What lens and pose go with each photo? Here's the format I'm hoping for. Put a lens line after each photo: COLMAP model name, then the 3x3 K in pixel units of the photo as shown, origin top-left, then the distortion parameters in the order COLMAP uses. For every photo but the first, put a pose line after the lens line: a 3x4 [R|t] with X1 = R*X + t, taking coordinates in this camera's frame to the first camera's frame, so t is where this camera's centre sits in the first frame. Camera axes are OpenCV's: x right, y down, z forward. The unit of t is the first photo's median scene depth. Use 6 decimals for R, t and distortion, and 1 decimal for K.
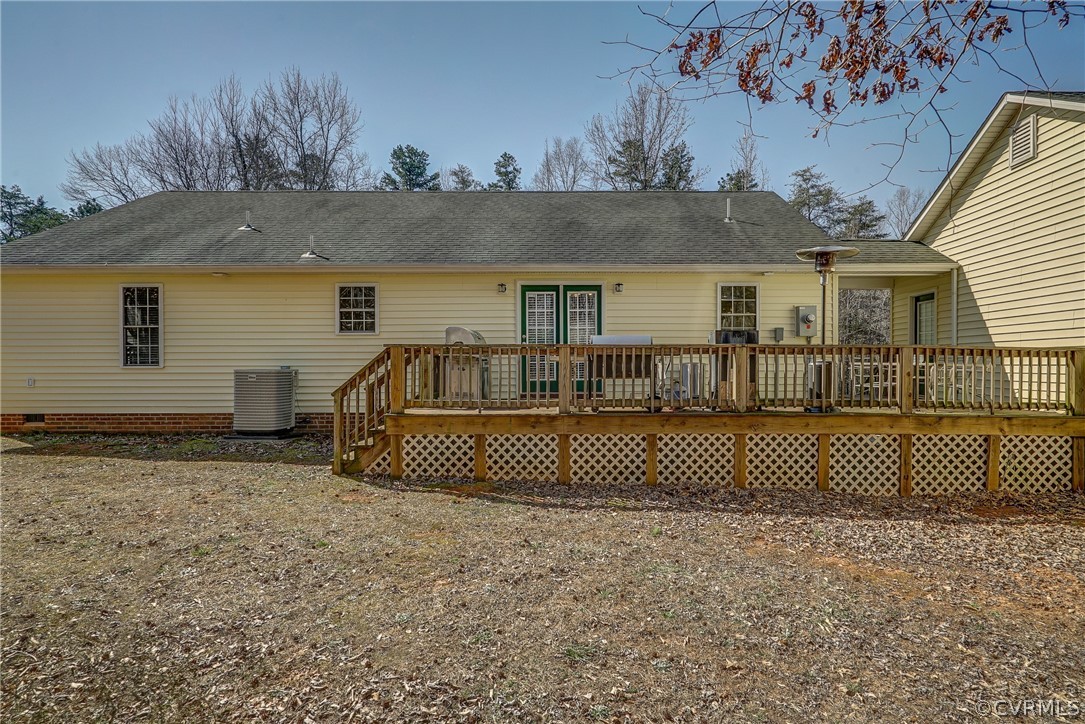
lens RADIAL K [[510.3, 0, 542.2], [0, 510.3, 358.8], [0, 0, 1]] dist [0.002039, 0.000305]
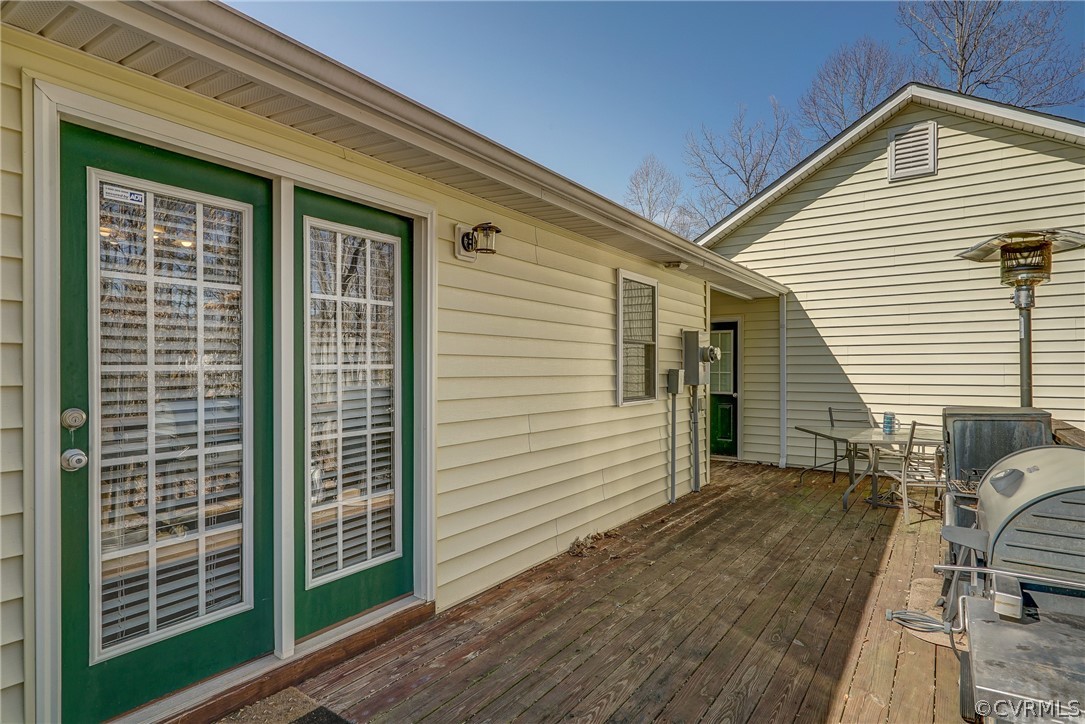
lens RADIAL K [[566.9, 0, 543.4], [0, 566.9, 368.8], [0, 0, 1]] dist [-0.000681, 0.000084]
pose [[0.540339, -0.007706, 0.841412, -0.113671], [-0.002969, 0.999934, 0.011064, -0.063801], [-0.841442, -0.008477, 0.540281, 0.766692]]
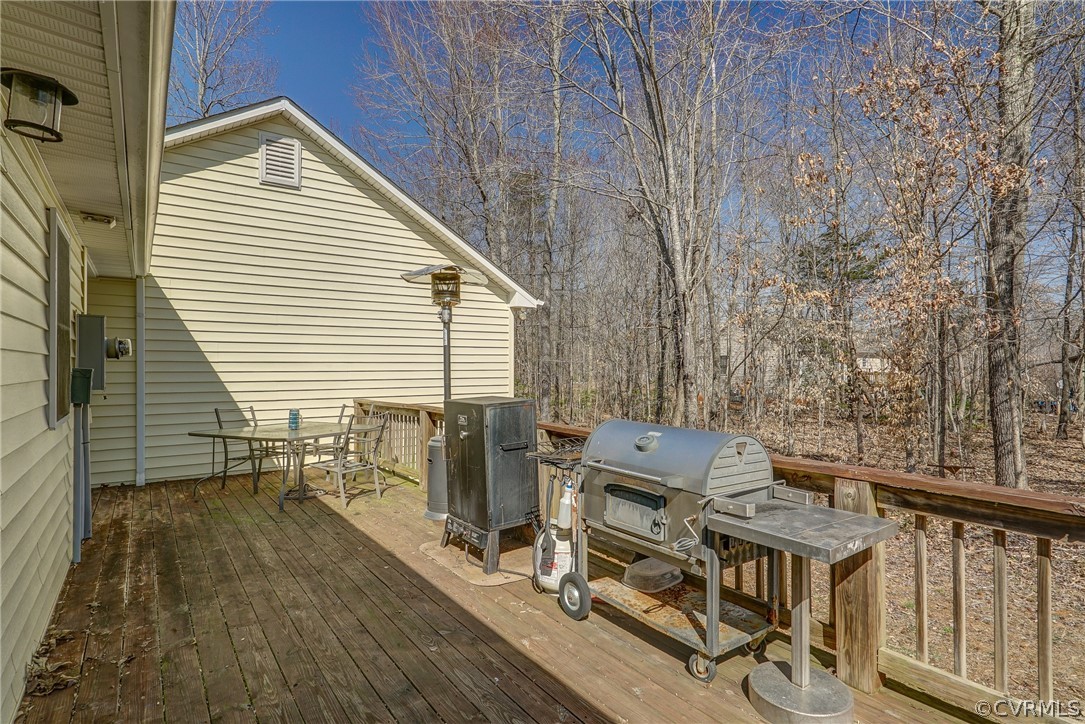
lens RADIAL K [[564.6, 0, 545.3], [0, 564.6, 362.6], [0, 0, 1]] dist [0.001568, -0.000145]
pose [[-0.620438, -0.006226, 0.784231, -0.073460], [-0.014604, 0.999887, -0.003617, -0.064737], [-0.784119, -0.013697, -0.620459, 0.945352]]
